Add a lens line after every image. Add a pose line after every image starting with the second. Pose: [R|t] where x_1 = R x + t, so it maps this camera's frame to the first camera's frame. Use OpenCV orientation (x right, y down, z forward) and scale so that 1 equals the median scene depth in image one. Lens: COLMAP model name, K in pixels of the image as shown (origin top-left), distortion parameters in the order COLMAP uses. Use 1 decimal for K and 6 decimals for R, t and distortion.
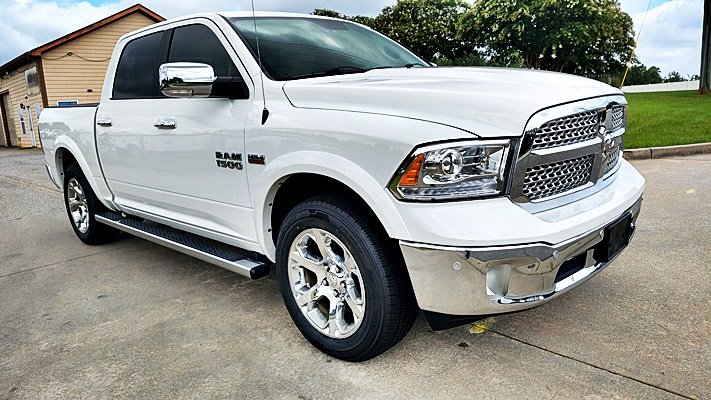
lens RADIAL K [[489.1, 0, 362.2], [0, 489.1, 190.6], [0, 0, 1]] dist [0.014651, -0.015411]
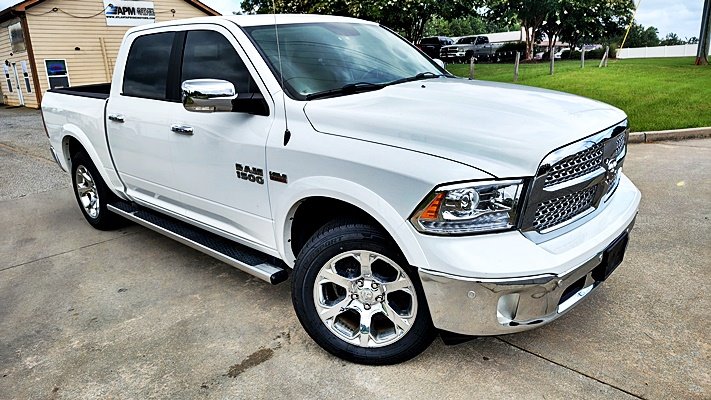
lens RADIAL K [[489.1, 0, 365.1], [0, 489.1, 198.1], [0, 0, 1]] dist [0.014651, -0.015411]
pose [[0.999564, 0.015170, 0.025312, -0.048572], [-0.017624, 0.994859, 0.099725, -0.110821], [-0.023669, -0.100128, 0.994693, -0.043287]]
